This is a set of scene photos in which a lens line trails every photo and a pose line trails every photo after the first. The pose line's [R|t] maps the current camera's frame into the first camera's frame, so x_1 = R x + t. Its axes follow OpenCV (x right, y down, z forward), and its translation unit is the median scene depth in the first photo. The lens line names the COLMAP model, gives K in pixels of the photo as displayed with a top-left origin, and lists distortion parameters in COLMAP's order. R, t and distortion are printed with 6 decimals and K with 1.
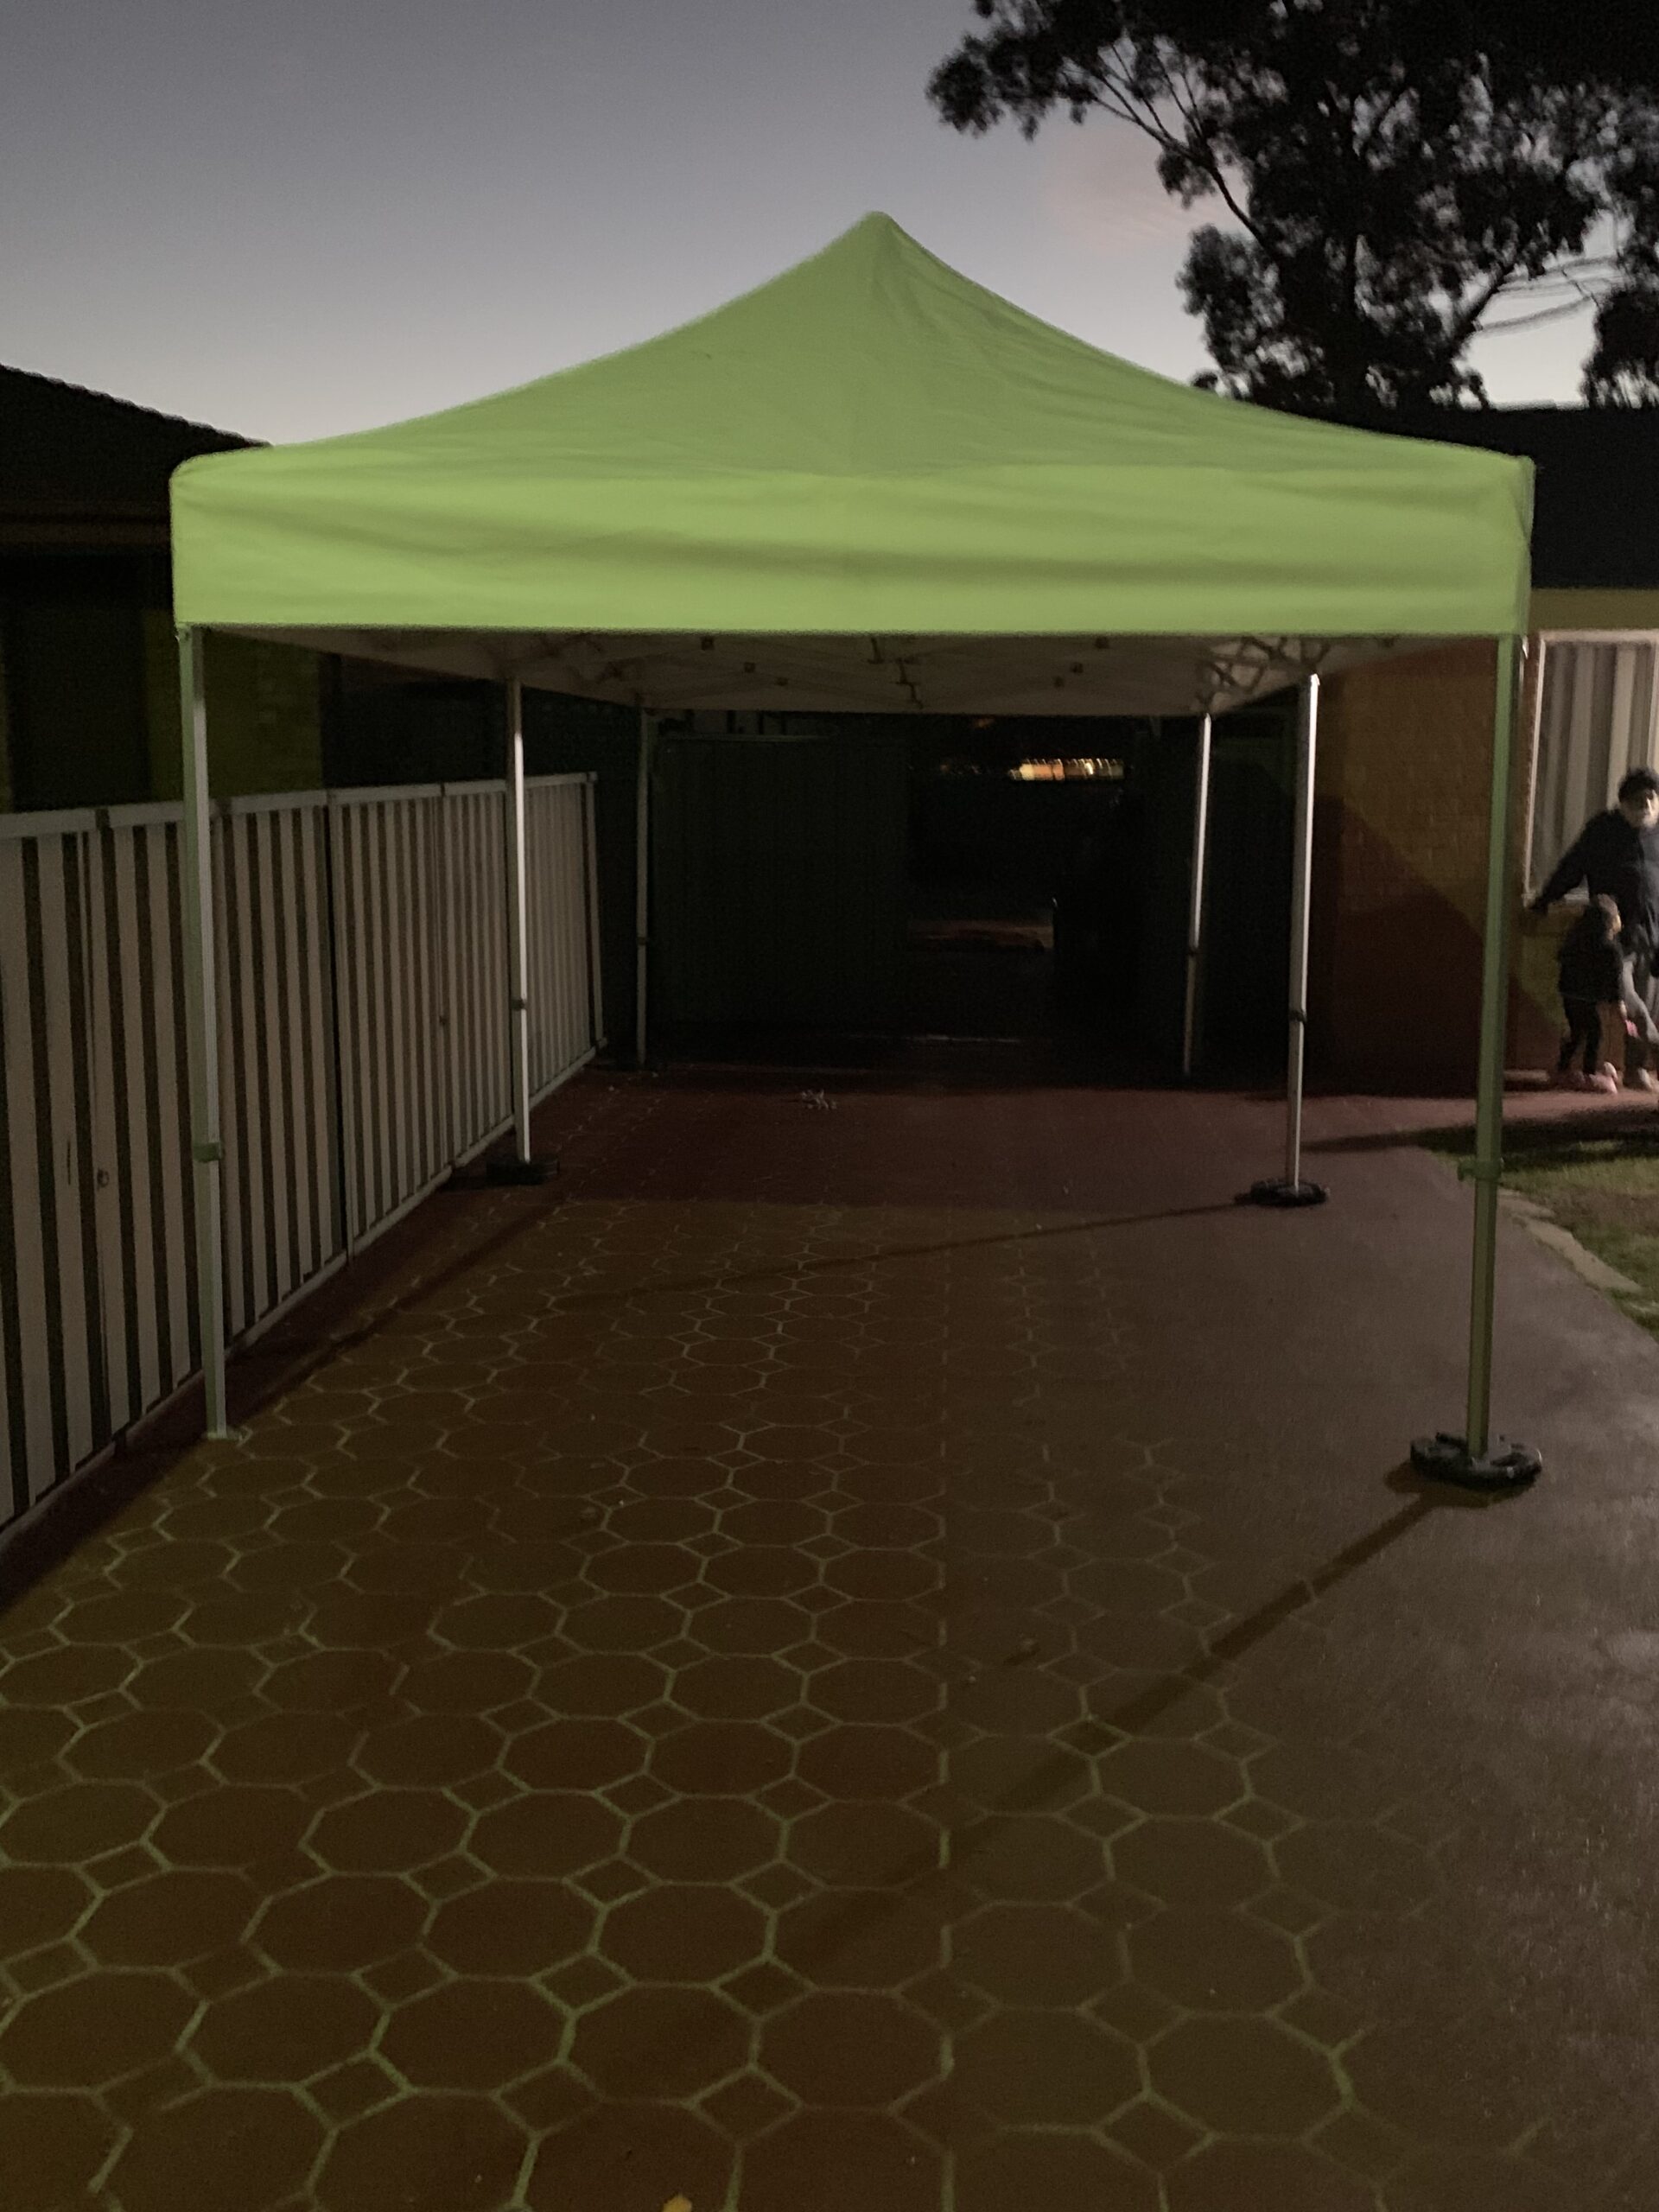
lens RADIAL K [[1928.0, 0, 825.1], [0, 1928.0, 1100.7], [0, 0, 1]] dist [0.009431, -0.015710]
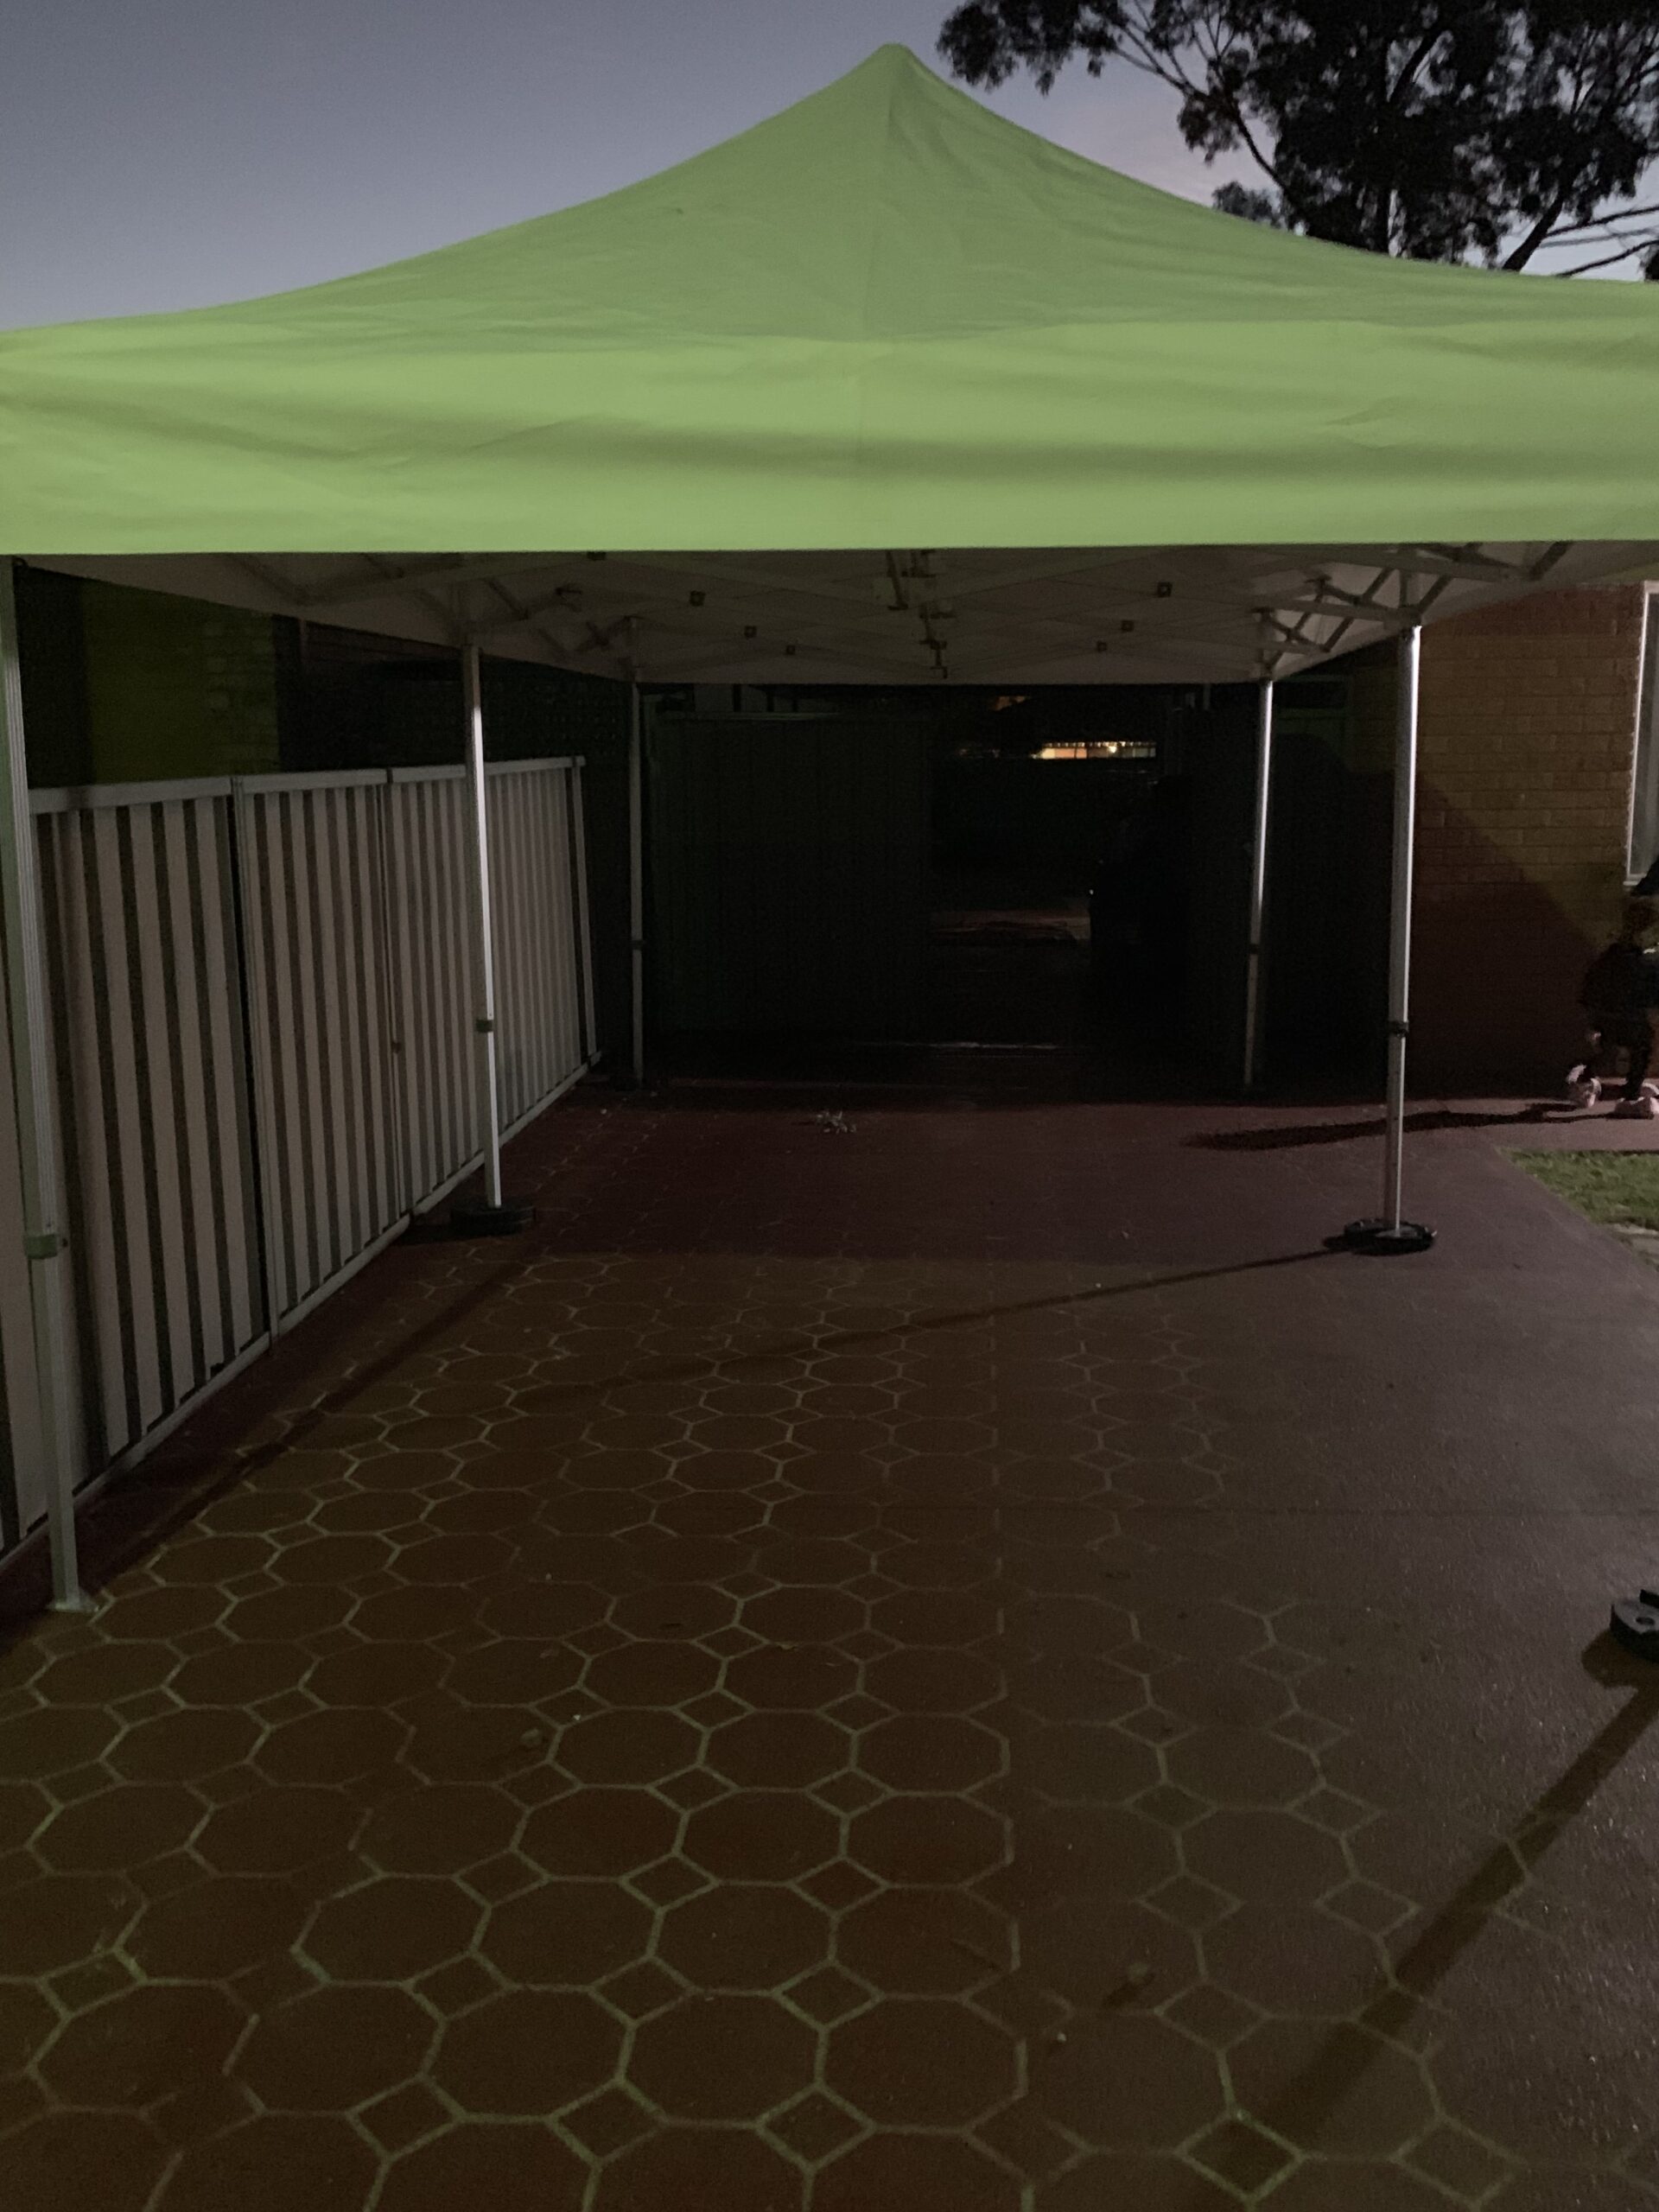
lens RADIAL K [[1928.0, 0, 836.4], [0, 1928.0, 1122.5], [0, 0, 1]] dist [0.009431, -0.015710]
pose [[0.999906, -0.012787, -0.004916, 0.001358], [0.012870, 0.999770, 0.017150, -0.020281], [0.004695, -0.017212, 0.999841, 0.147800]]
